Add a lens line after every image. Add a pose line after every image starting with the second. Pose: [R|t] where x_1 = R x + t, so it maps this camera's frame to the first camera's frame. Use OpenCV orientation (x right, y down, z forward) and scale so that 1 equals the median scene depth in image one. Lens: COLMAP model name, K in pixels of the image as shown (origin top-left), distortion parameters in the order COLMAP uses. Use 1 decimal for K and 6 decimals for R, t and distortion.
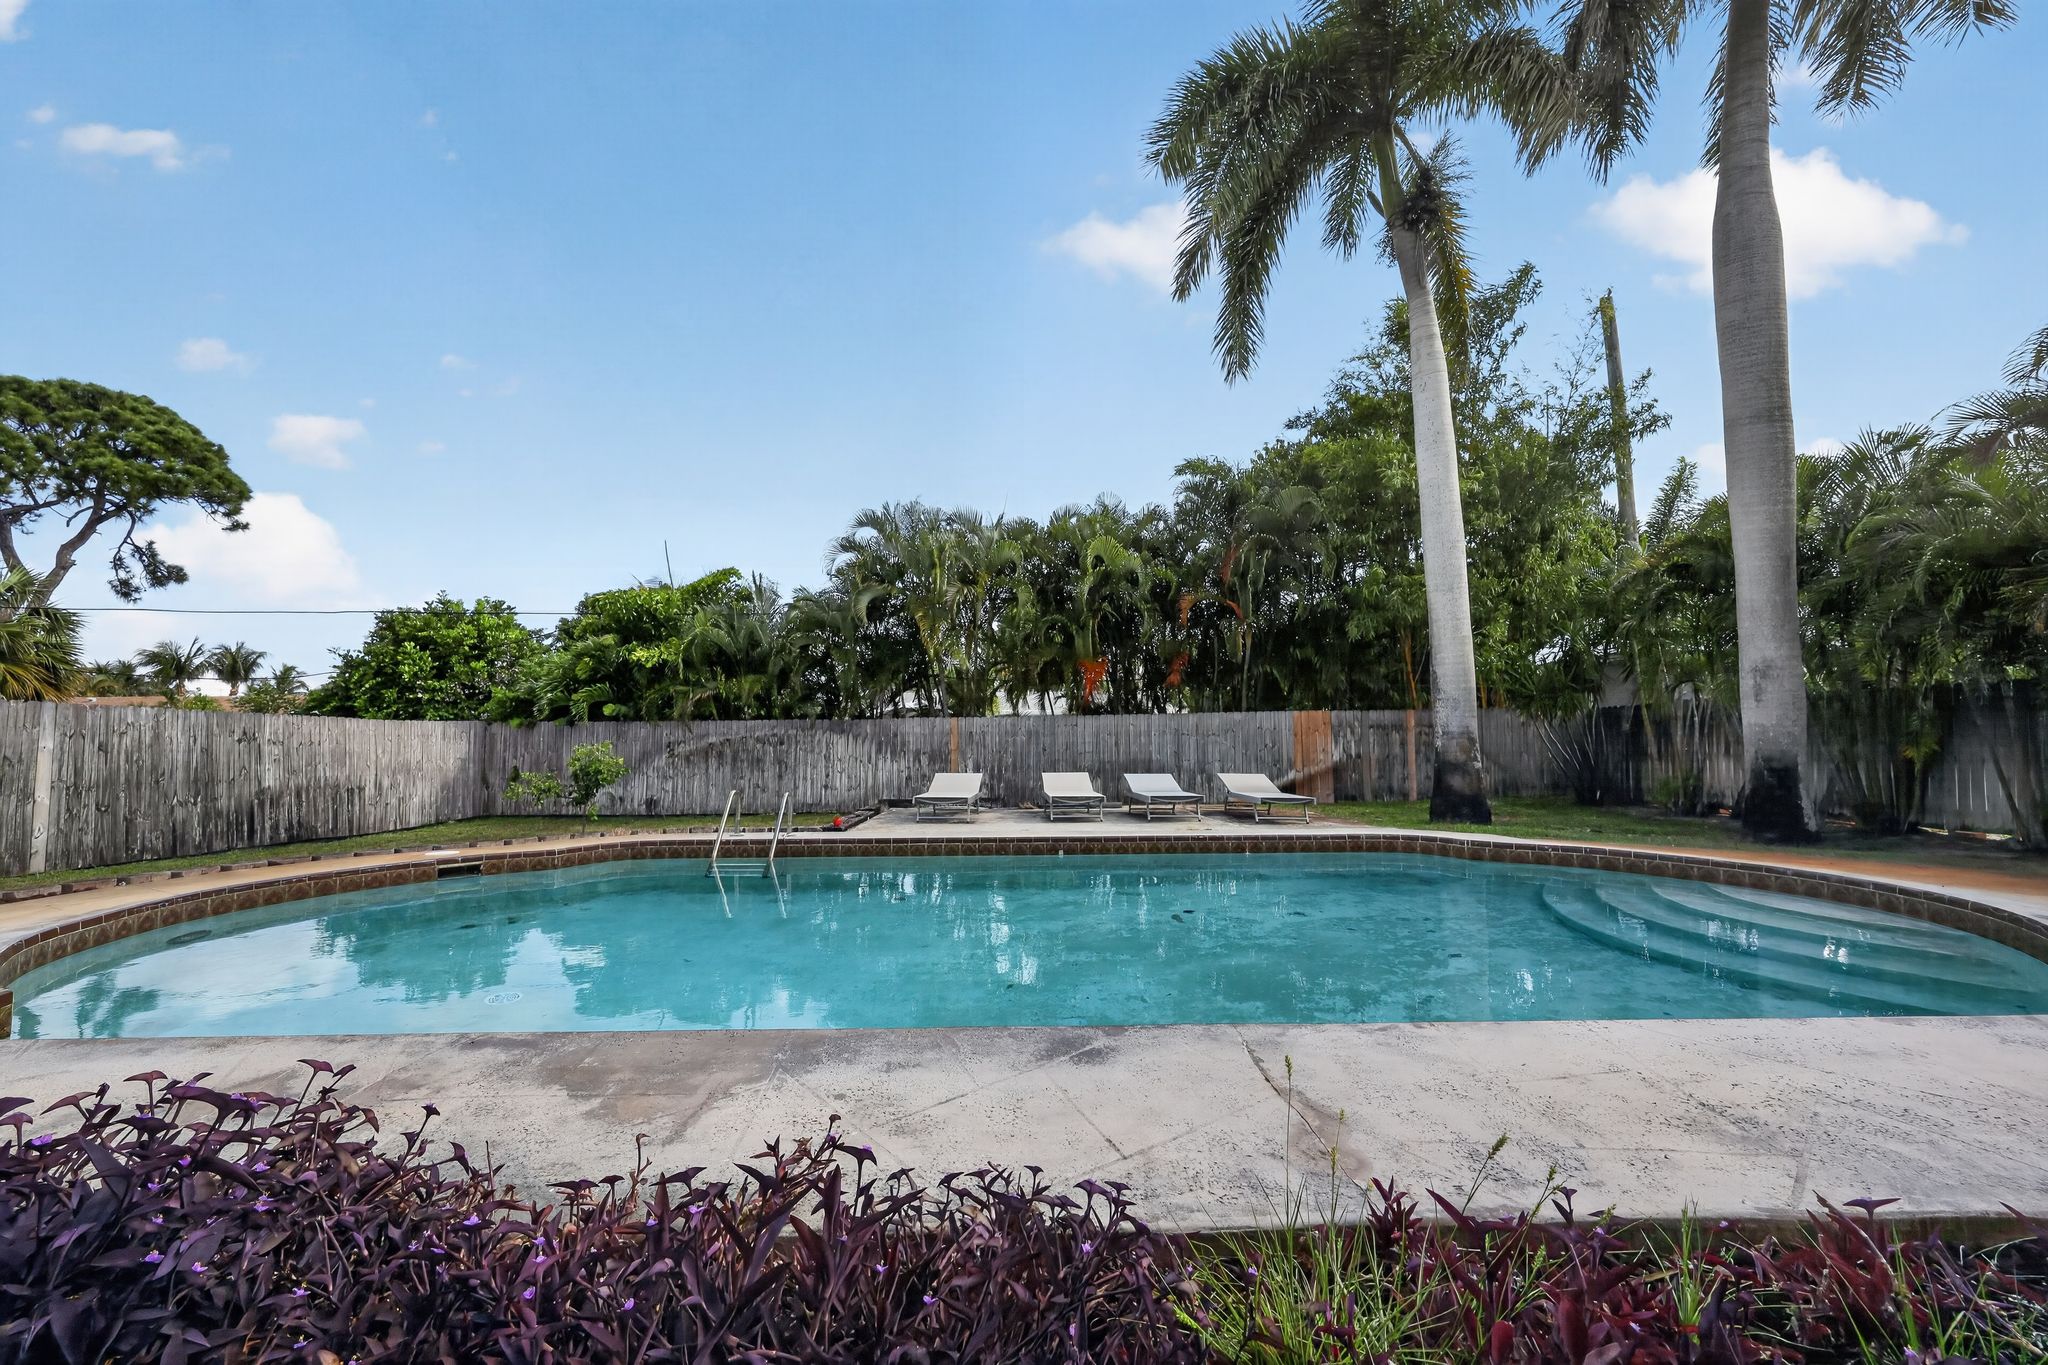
lens RADIAL K [[820.6, 0, 1024.9], [0, 820.6, 701.3], [0, 0, 1]] dist [0.001340, 0.000238]
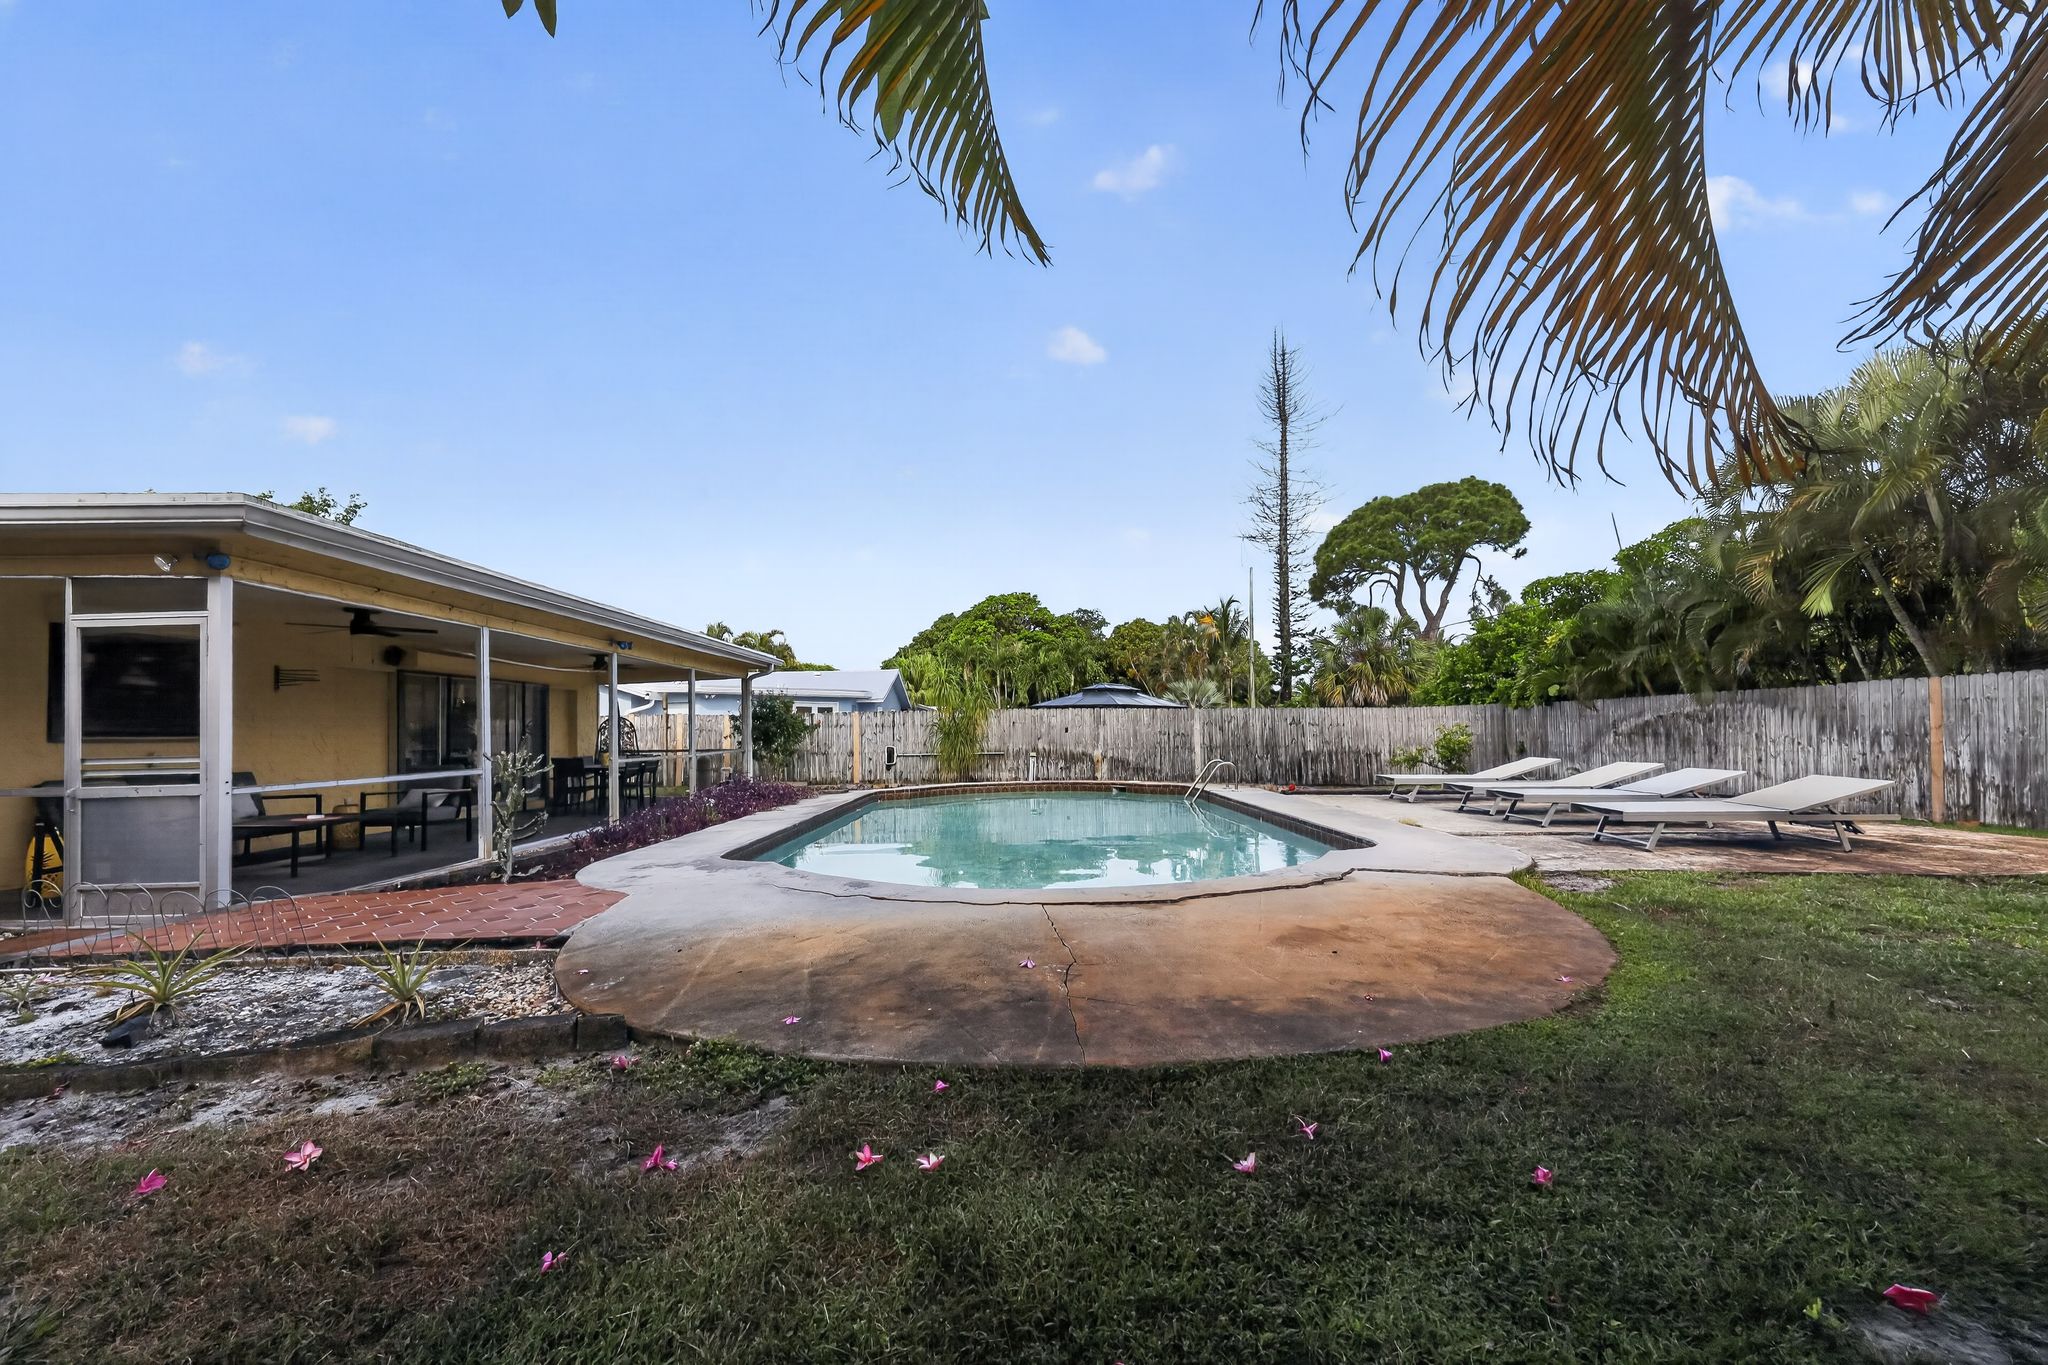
lens RADIAL K [[871.6, 0, 1010.8], [0, 871.6, 726.9], [0, 0, 1]] dist [0.000972, 0.000131]
pose [[-0.031894, 0.001819, -0.999490, 0.691591], [0.067302, 0.997733, -0.000331, 0.010926], [0.997223, -0.067278, -0.031944, 0.340892]]
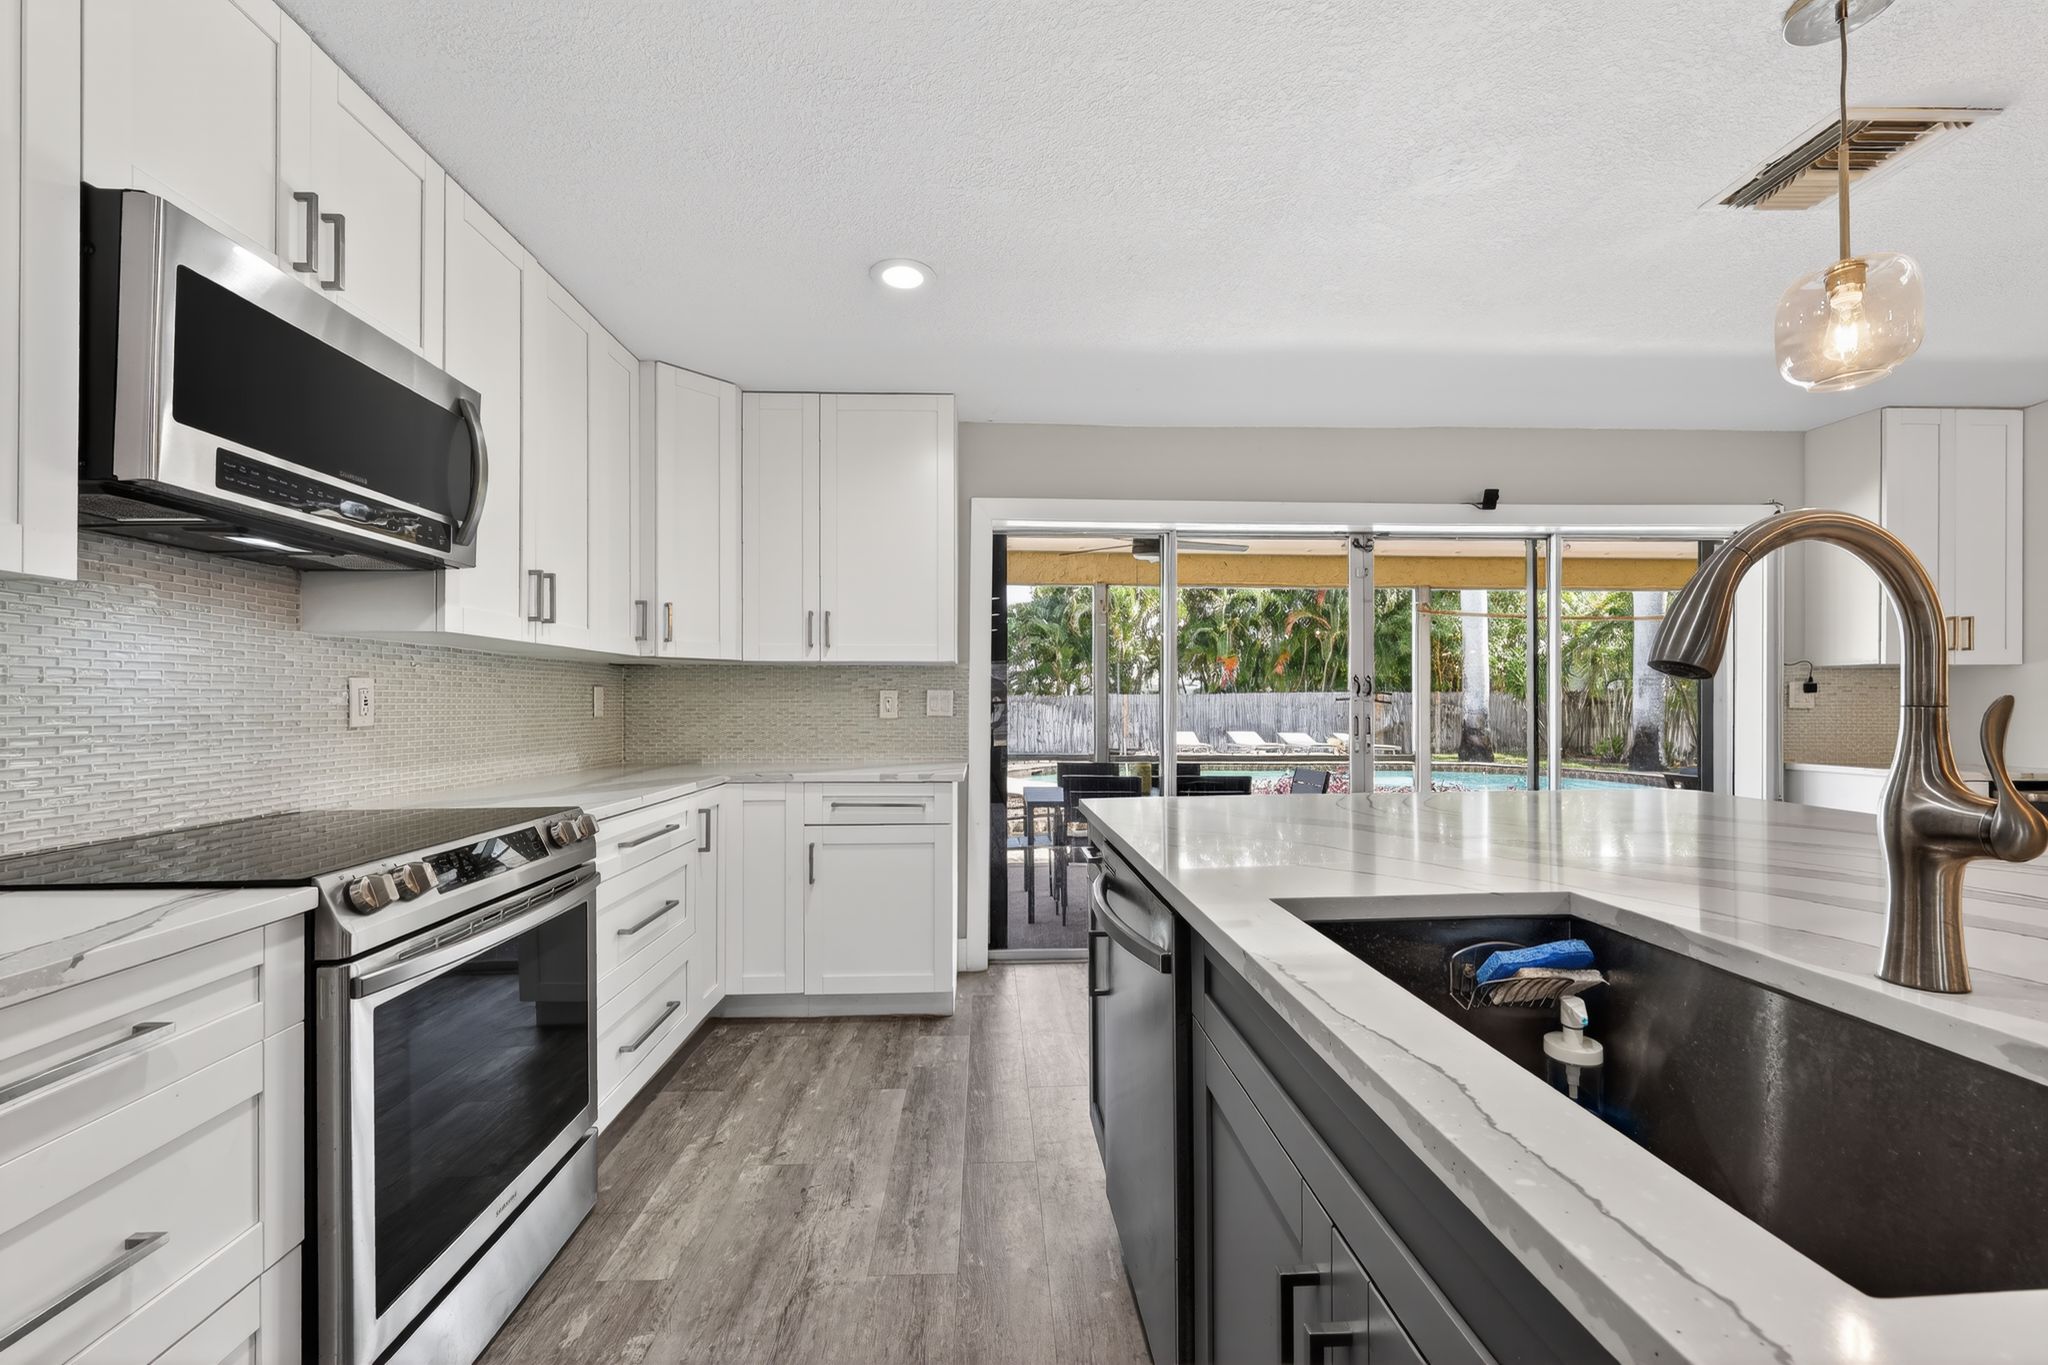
lens RADIAL K [[833.5, 0, 1026.0], [0, 833.5, 706.5], [0, 0, 1]] dist [0.001690, 0.000170]
pose [[0.999900, 0.008753, 0.011075, -0.291180], [-0.009325, 0.998569, 0.052667, -0.036185], [-0.010598, -0.052765, 0.998551, -0.489473]]
